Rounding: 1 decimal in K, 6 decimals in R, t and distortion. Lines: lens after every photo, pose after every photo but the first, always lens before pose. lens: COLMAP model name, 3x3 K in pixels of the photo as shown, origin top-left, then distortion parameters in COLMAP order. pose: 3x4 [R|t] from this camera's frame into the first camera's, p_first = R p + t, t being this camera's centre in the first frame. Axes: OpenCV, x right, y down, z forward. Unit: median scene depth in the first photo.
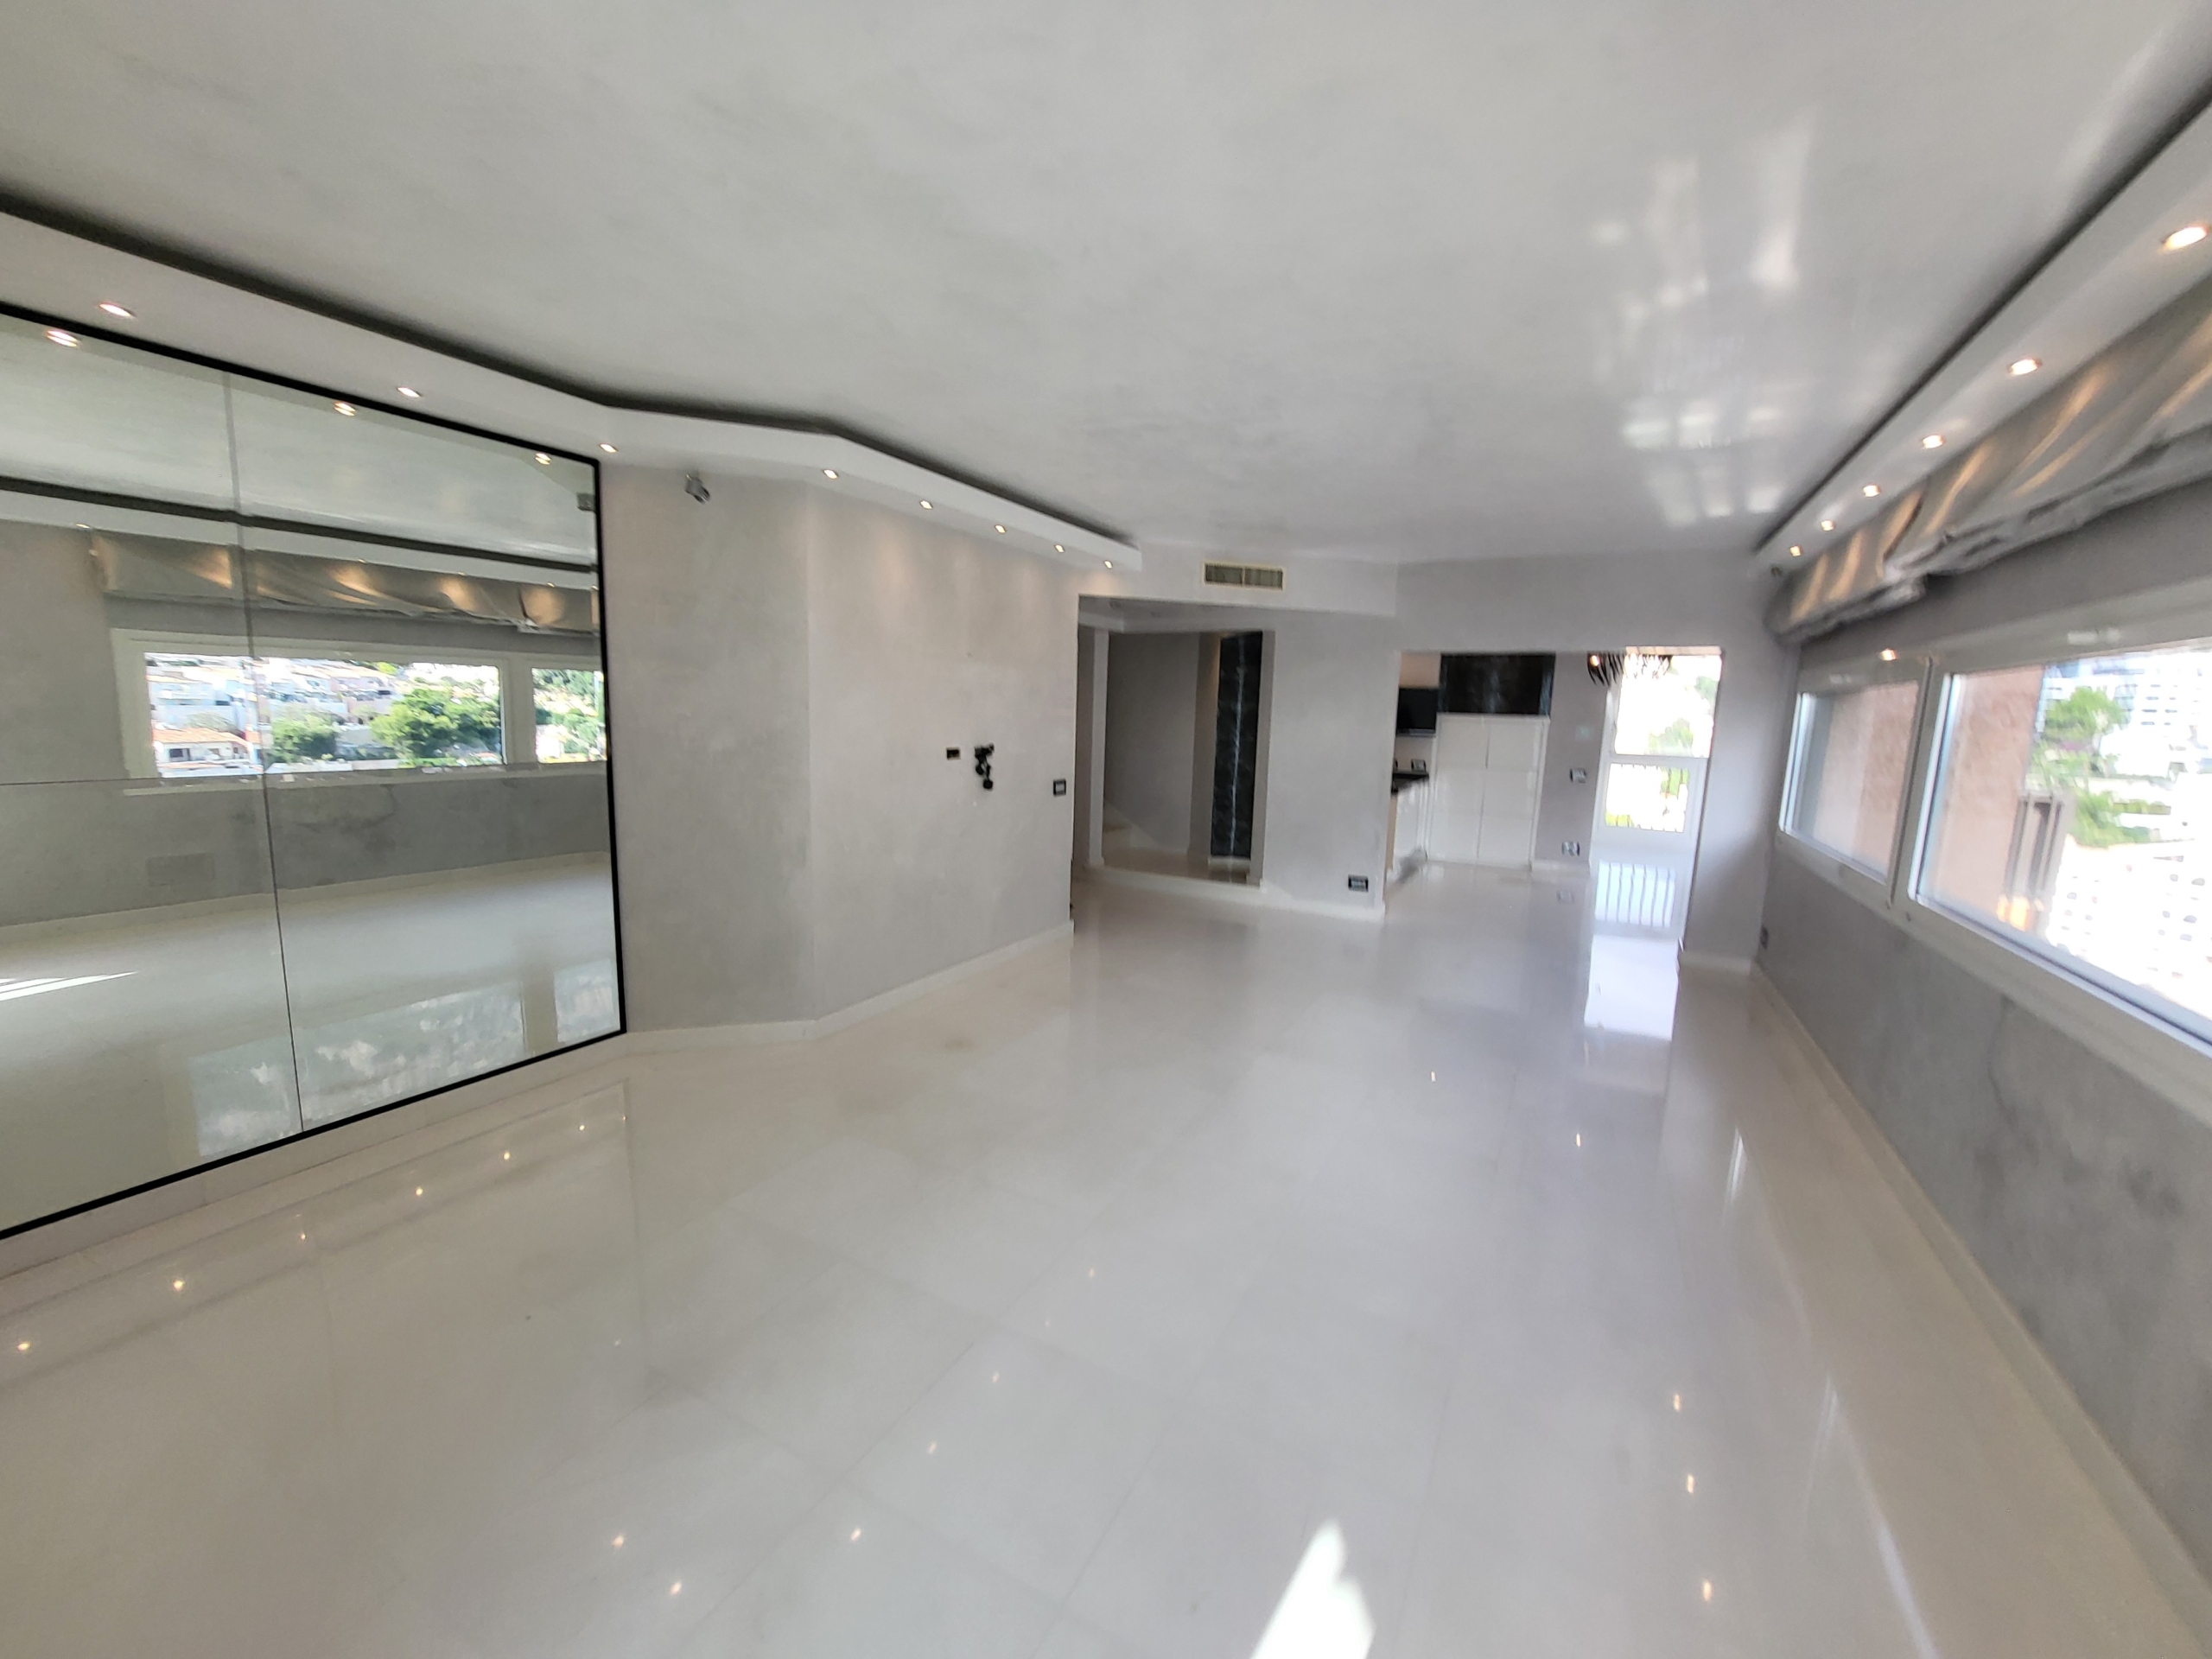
lens RADIAL K [[857.3, 0, 1100.5], [0, 857.3, 827.8], [0, 0, 1]] dist [0.000596, -0.001218]
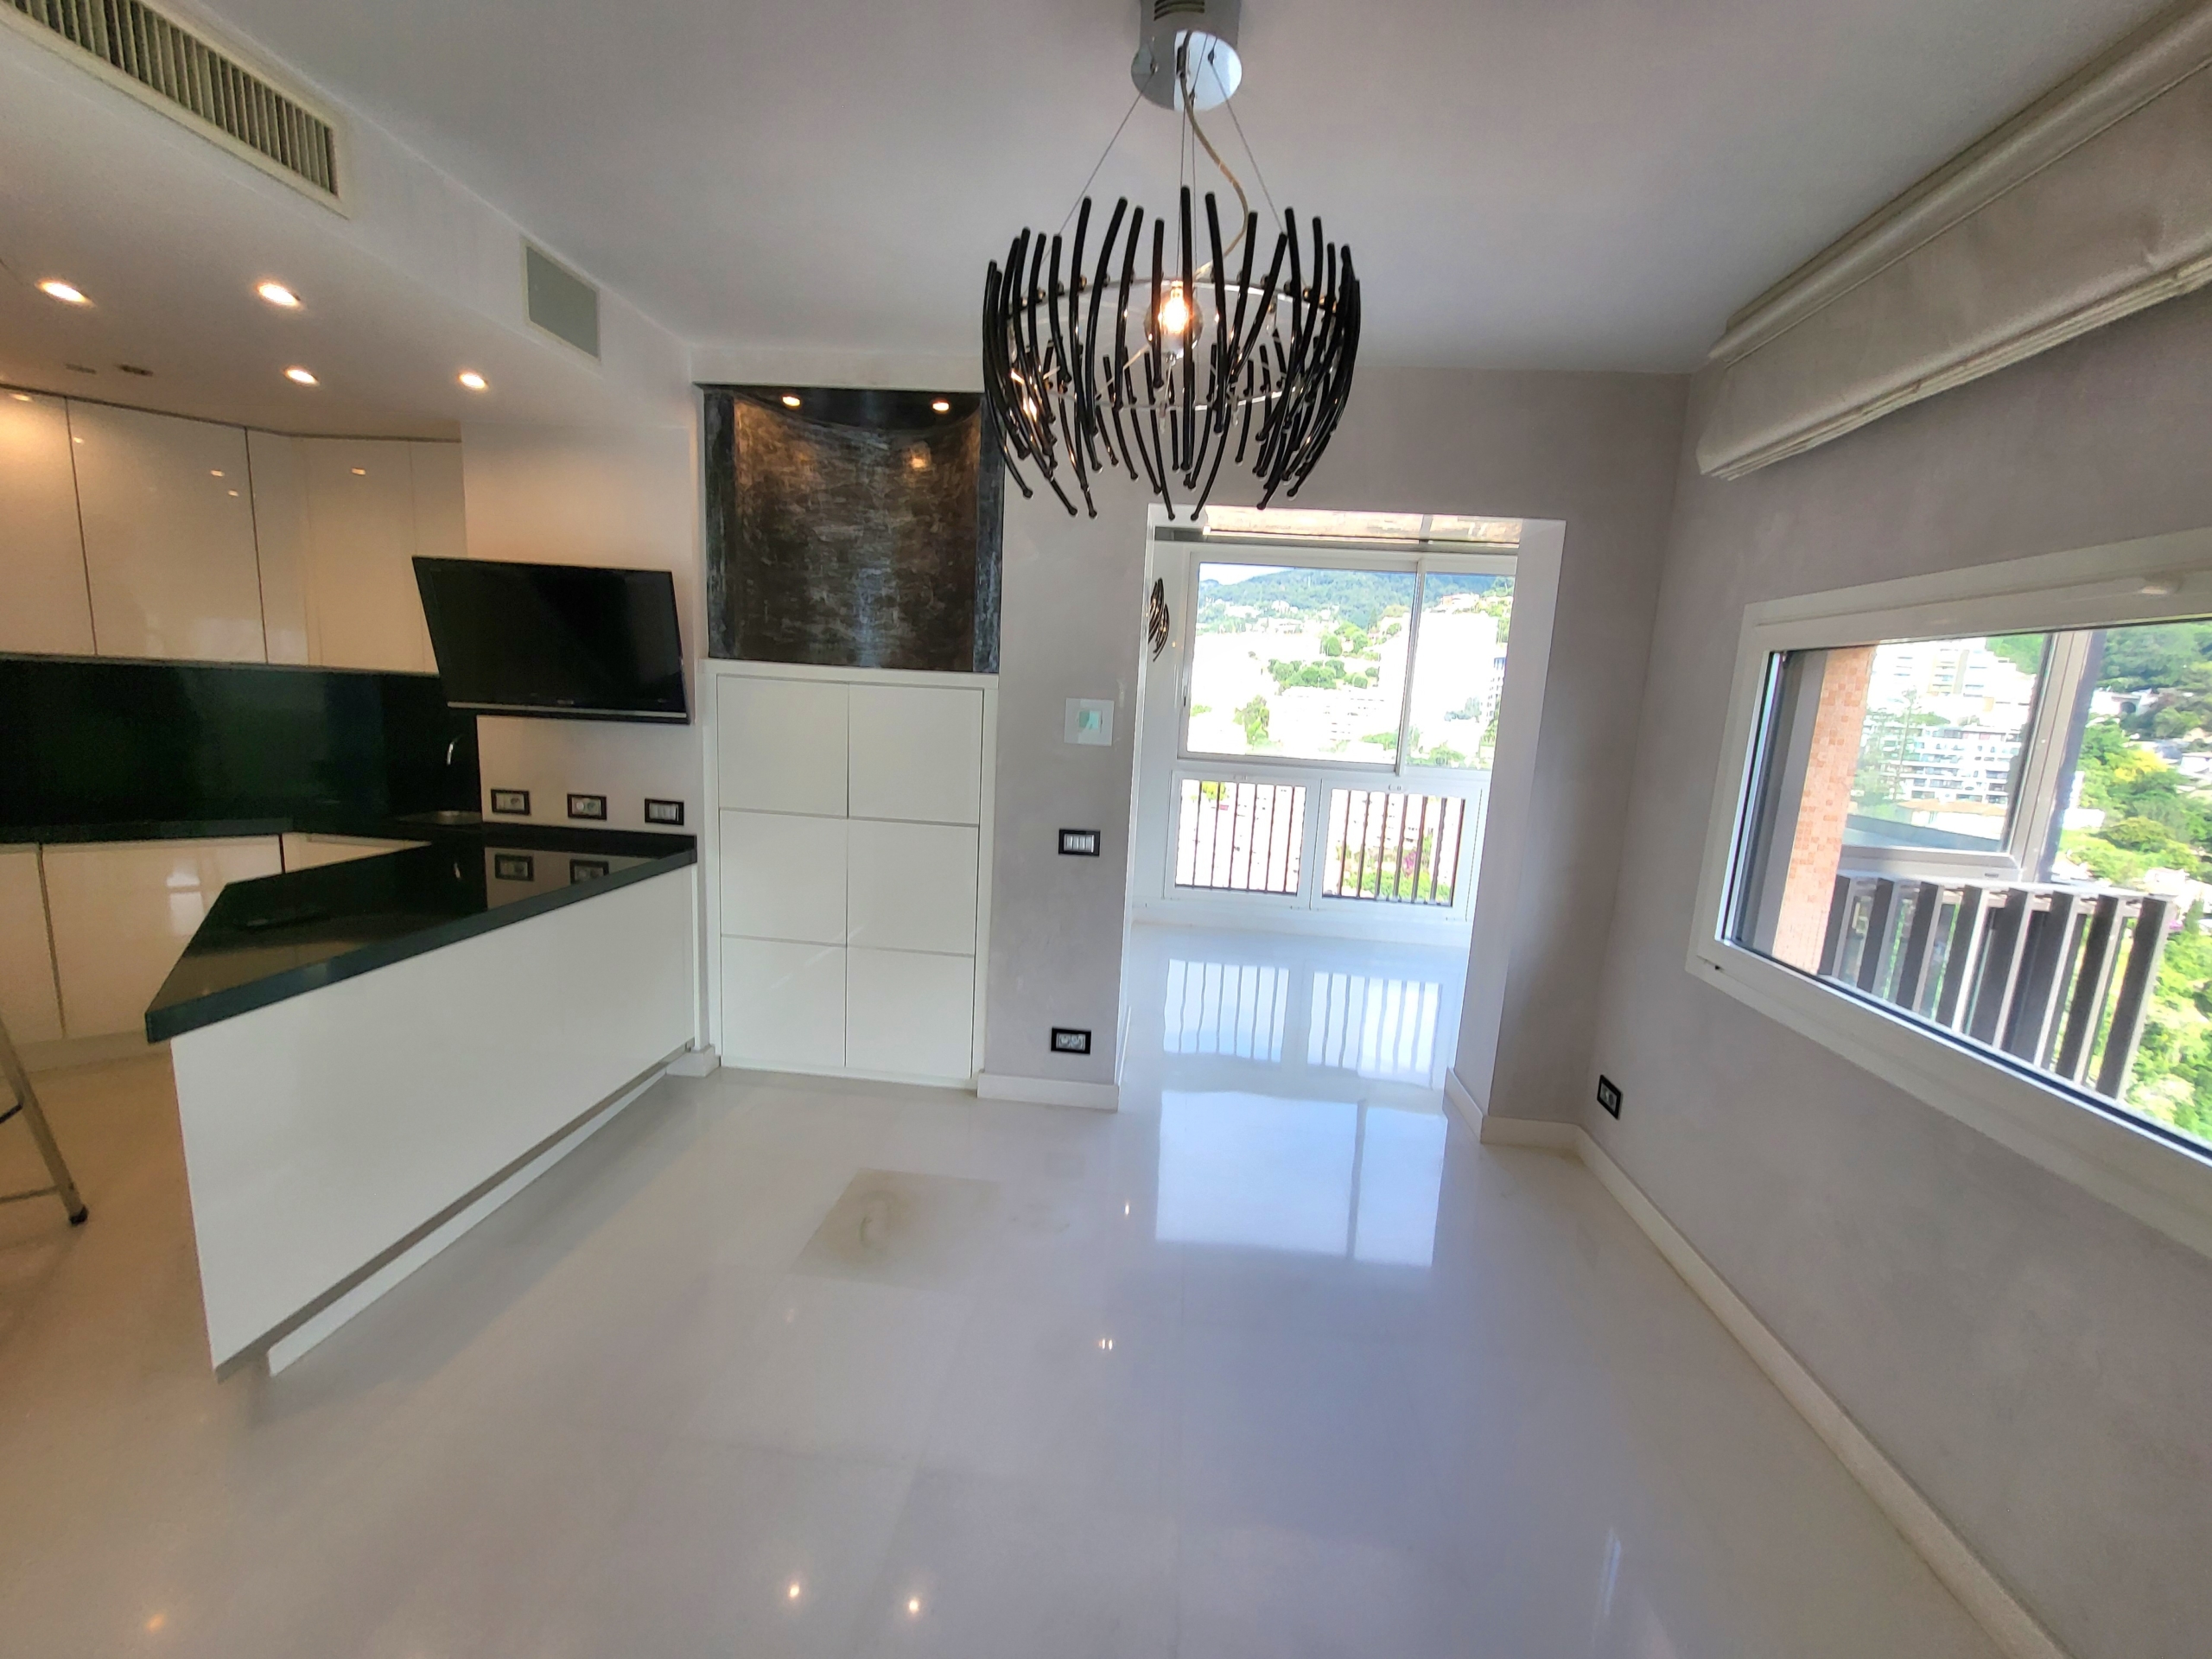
lens RADIAL K [[857.3, 0, 1115.4], [0, 857.3, 819.5], [0, 0, 1]] dist [0.000596, -0.001218]
pose [[0.909013, -0.035690, 0.415238, 0.398994], [0.024139, 0.999163, 0.033036, -0.078523], [-0.416069, -0.020006, 0.909113, 0.633839]]
